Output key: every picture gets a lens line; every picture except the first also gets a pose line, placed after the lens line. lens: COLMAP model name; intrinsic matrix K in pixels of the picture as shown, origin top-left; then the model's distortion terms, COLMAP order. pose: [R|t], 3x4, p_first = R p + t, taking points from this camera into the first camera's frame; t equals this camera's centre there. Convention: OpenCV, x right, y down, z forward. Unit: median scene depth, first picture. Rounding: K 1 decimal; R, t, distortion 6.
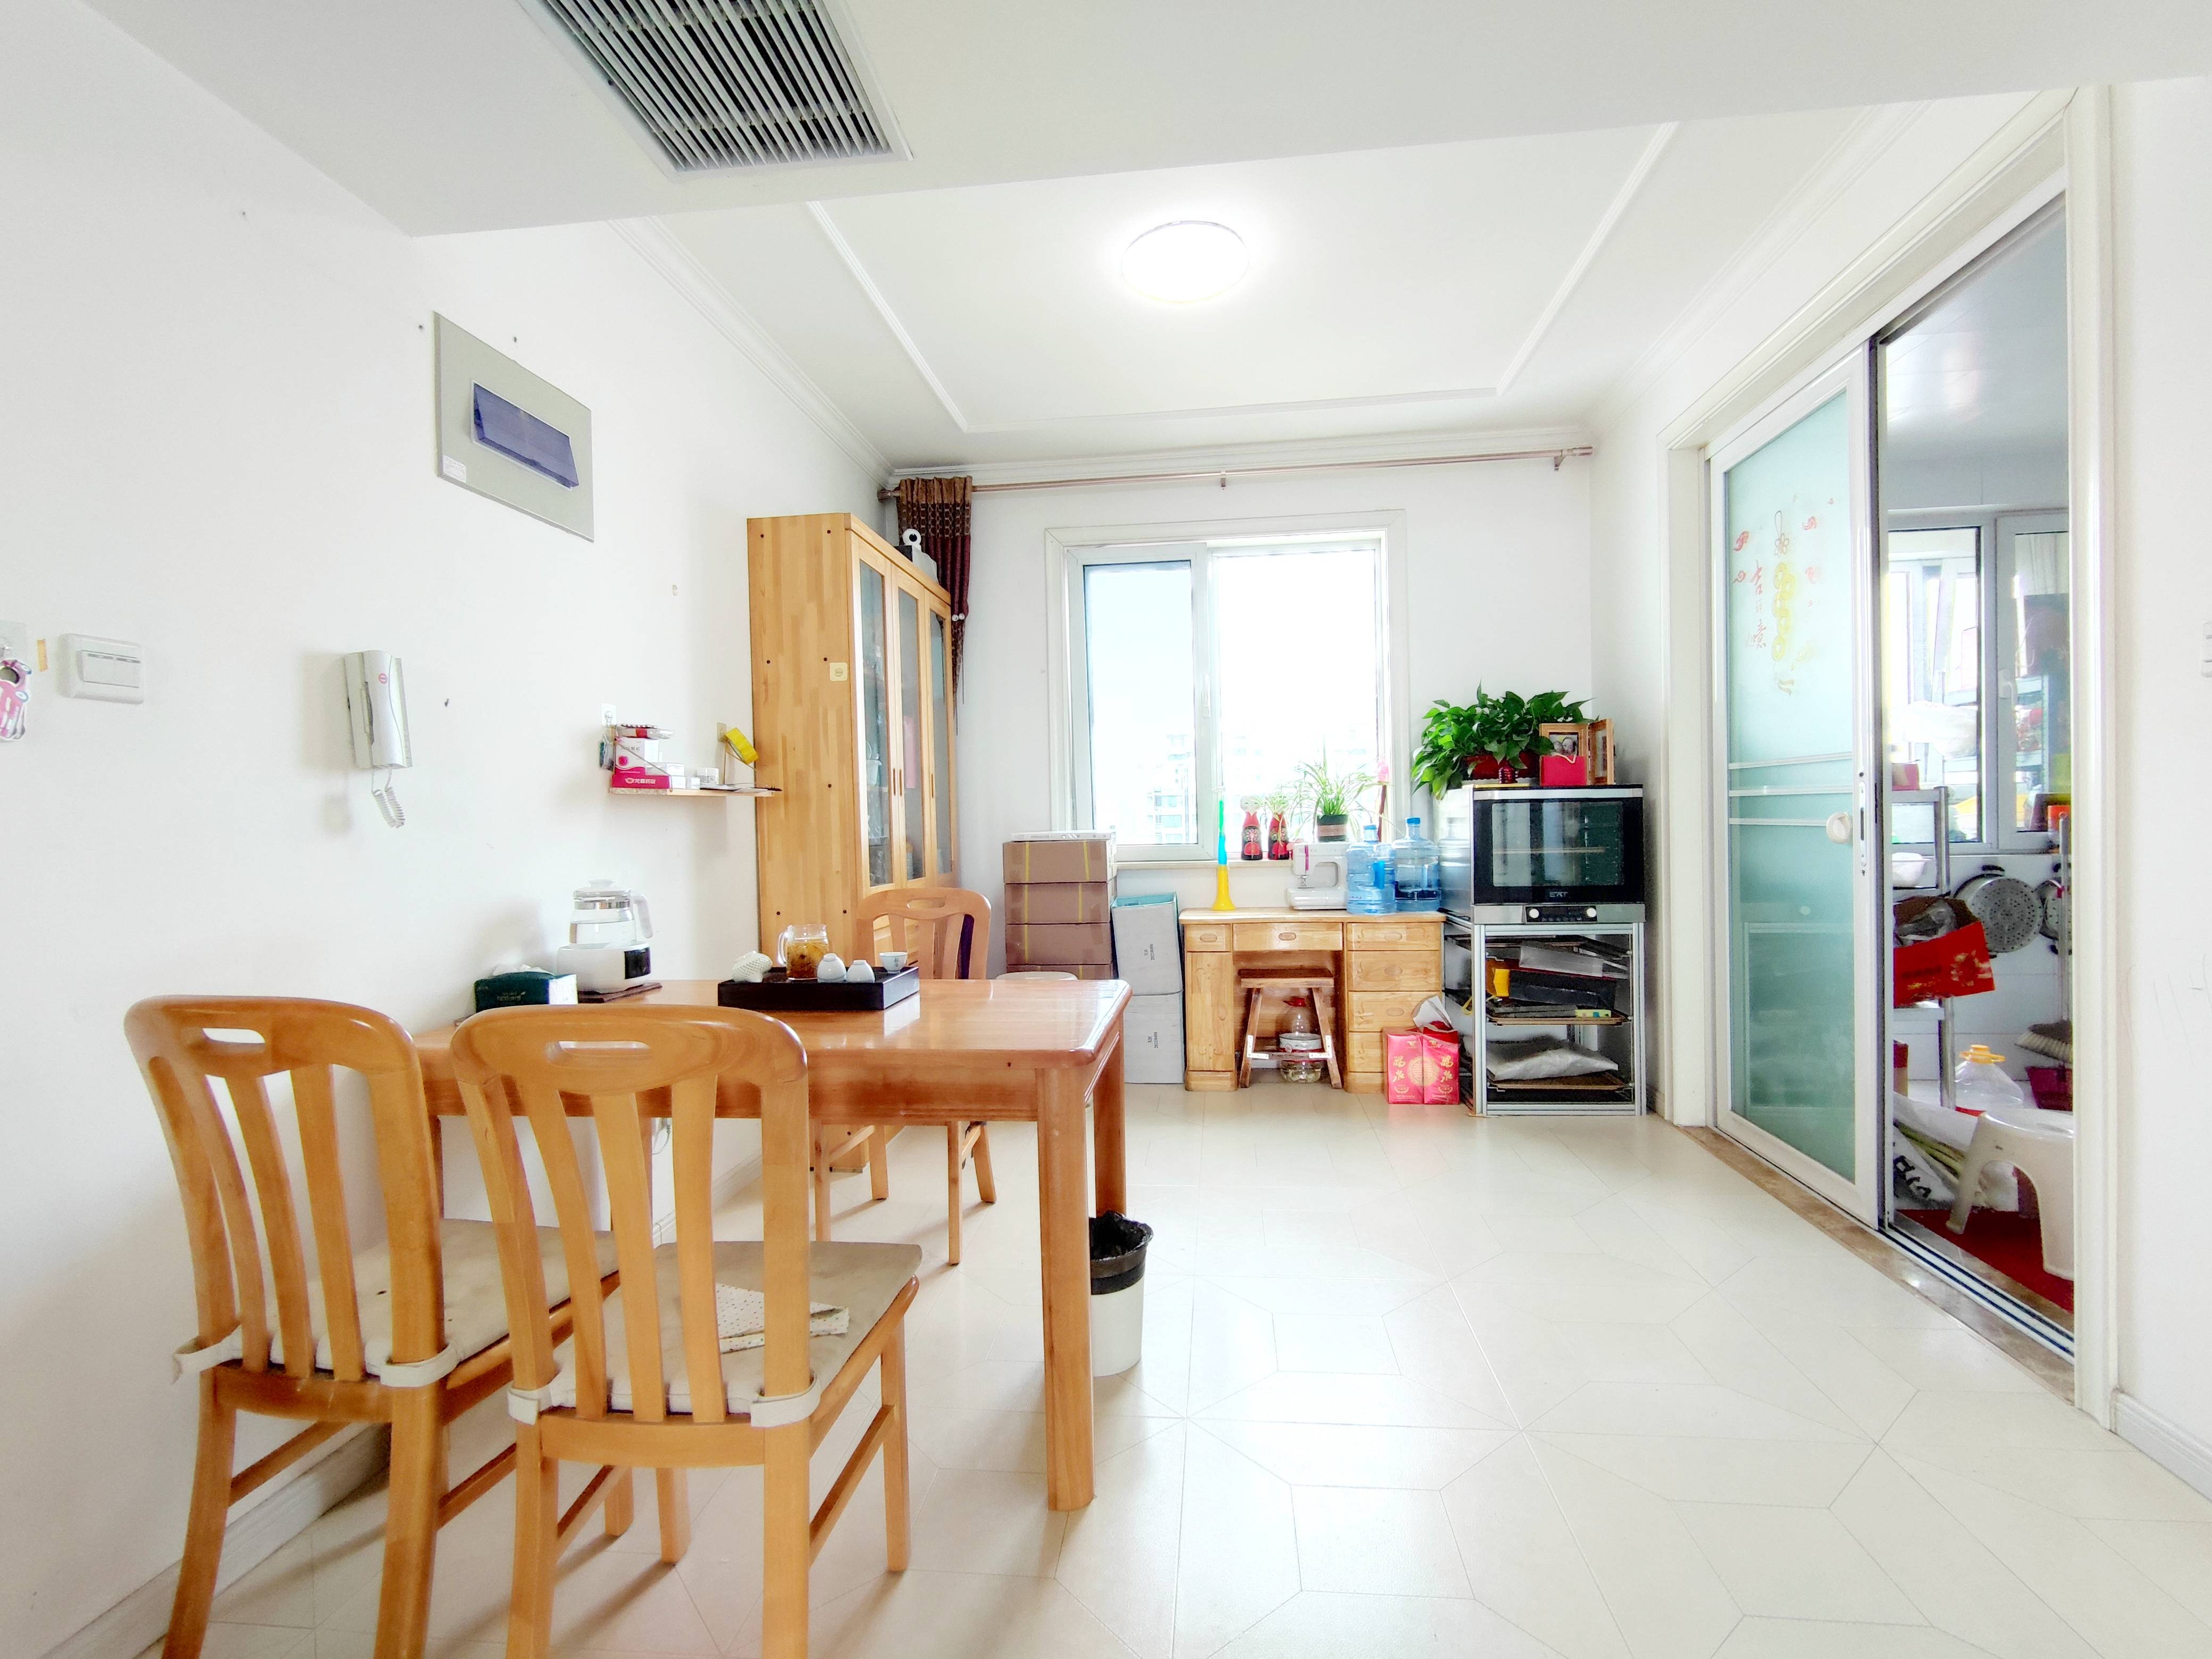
lens RADIAL K [[1021.6, 0, 1106.0], [0, 1021.6, 829.5], [0, 0, 1]] dist [-0.001445, -0.000005]
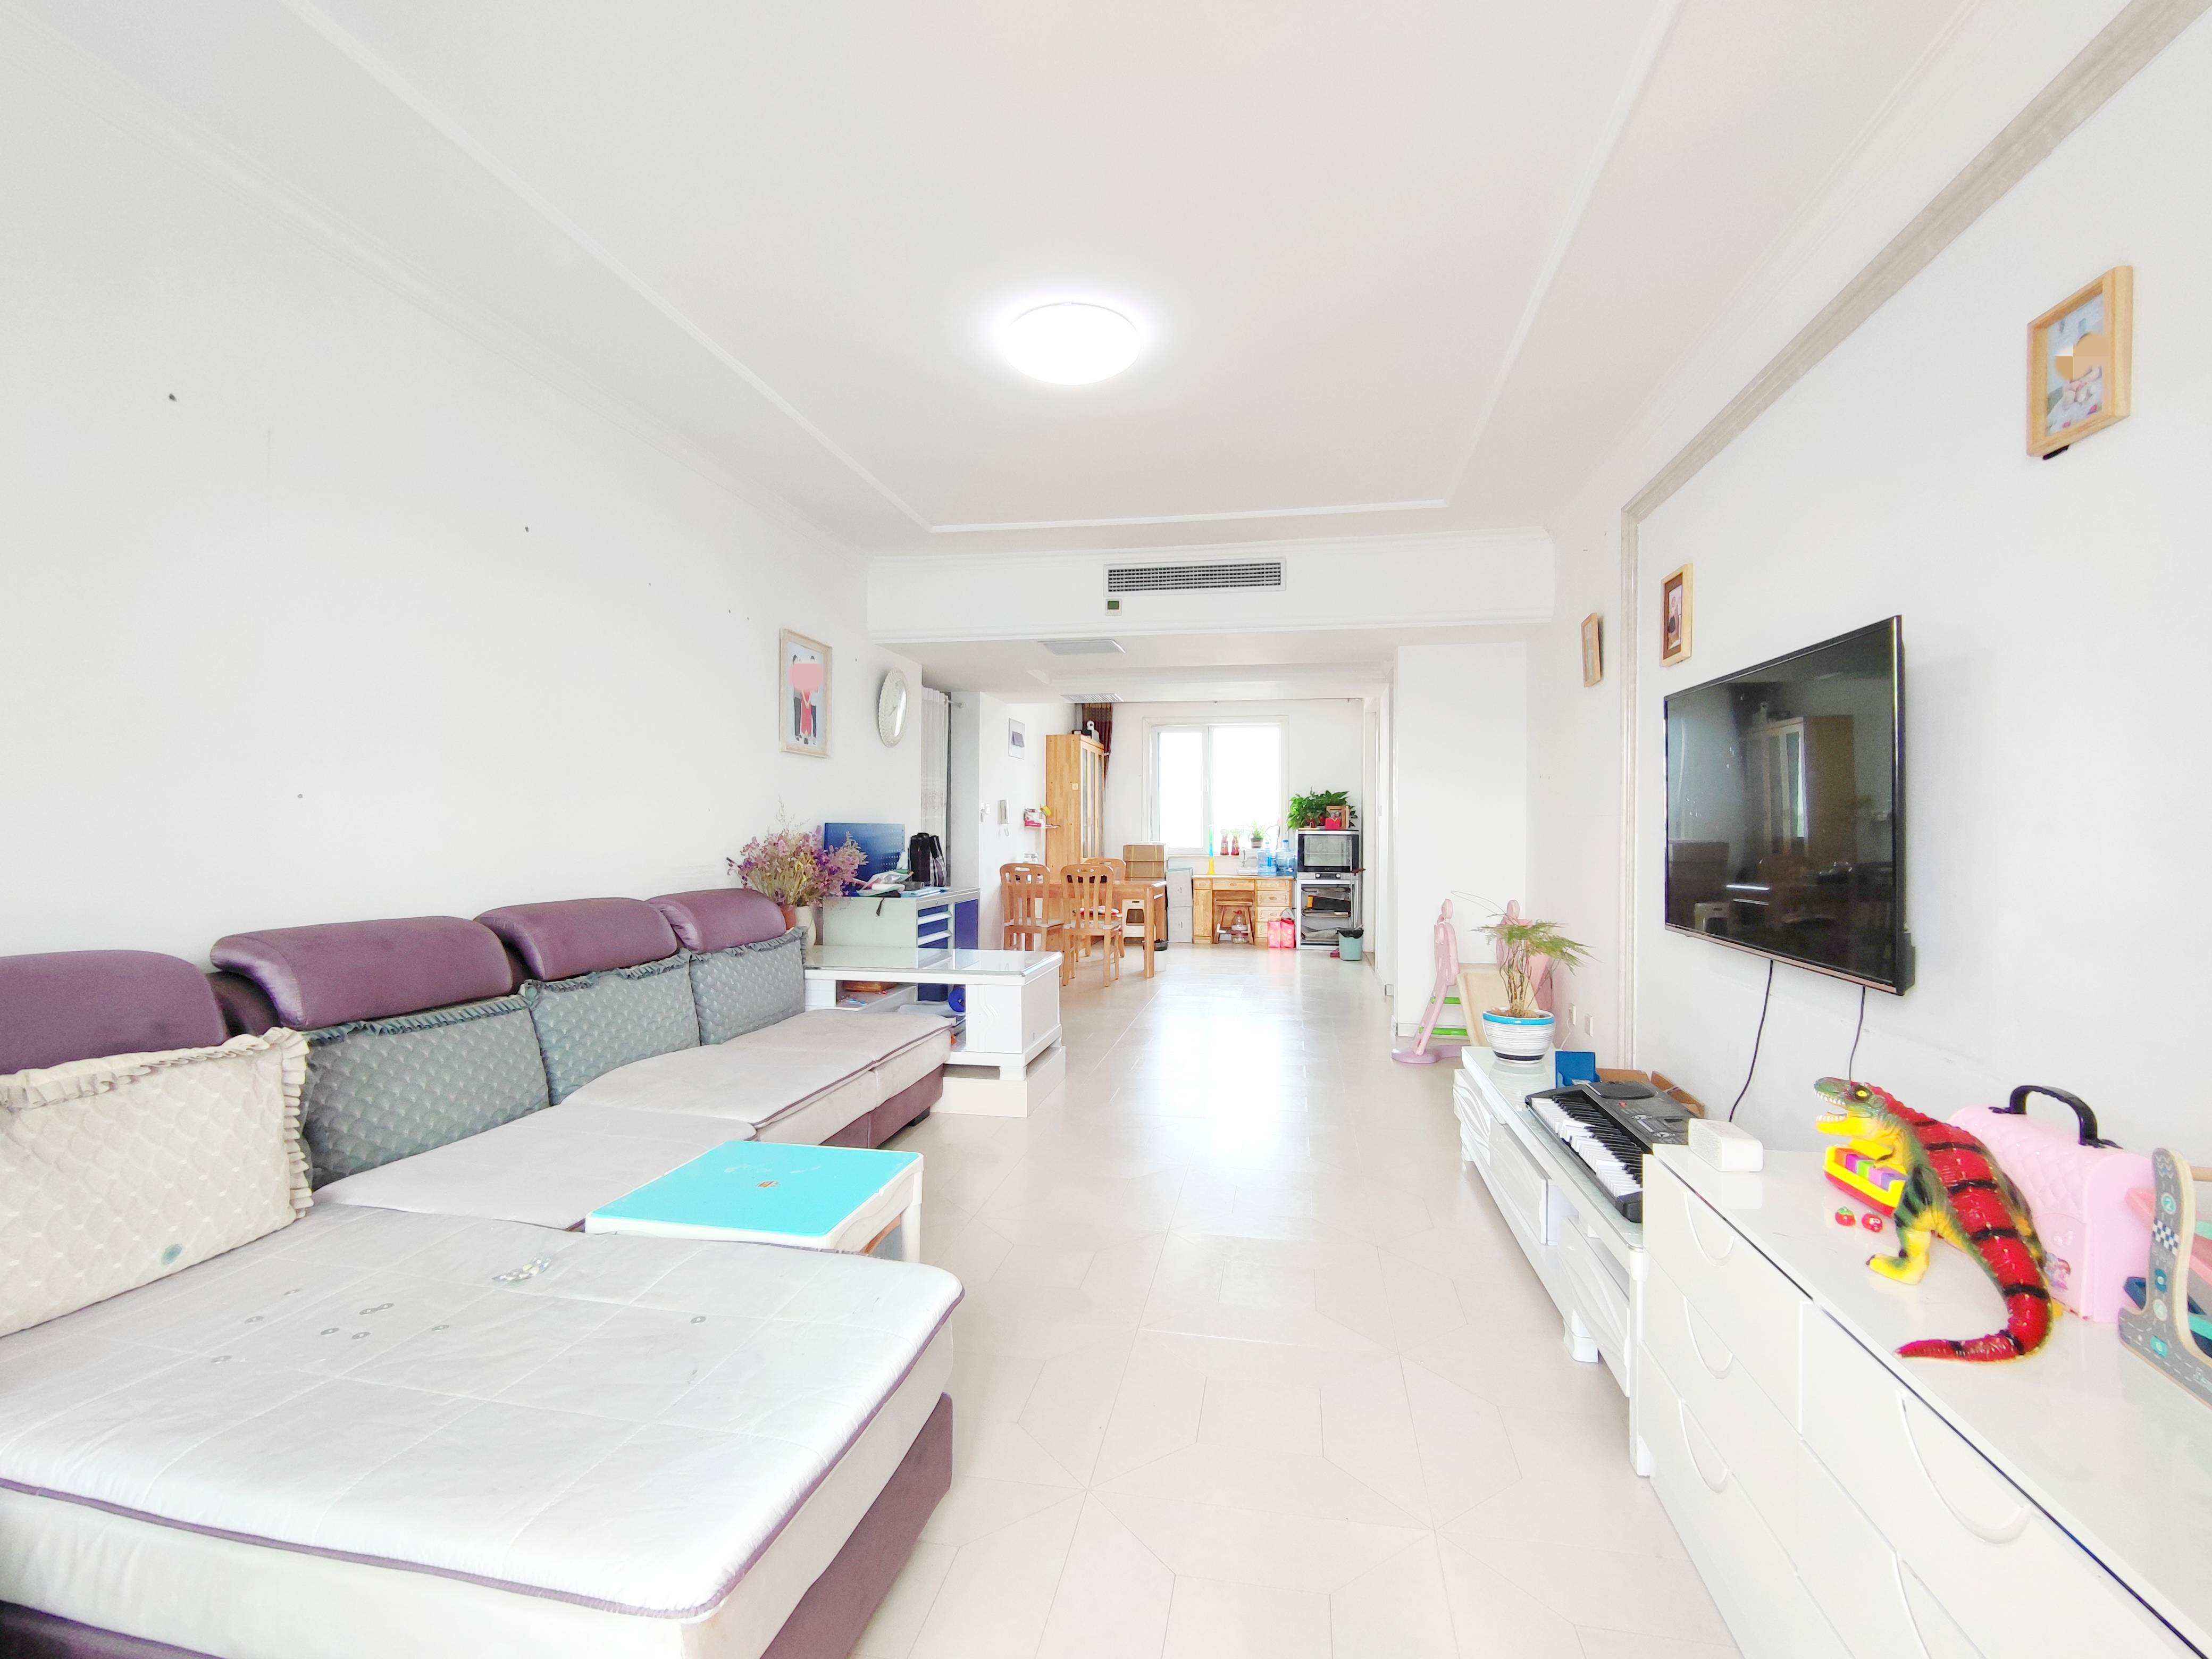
lens RADIAL K [[1021.6, 0, 1106.0], [0, 1021.6, 829.5], [0, 0, 1]] dist [-0.001445, -0.000005]
pose [[0.997266, 0.025660, -0.069294, 0.032500], [-0.026384, 0.999606, -0.009555, -0.001374], [0.069021, 0.011357, 0.997551, -1.608926]]
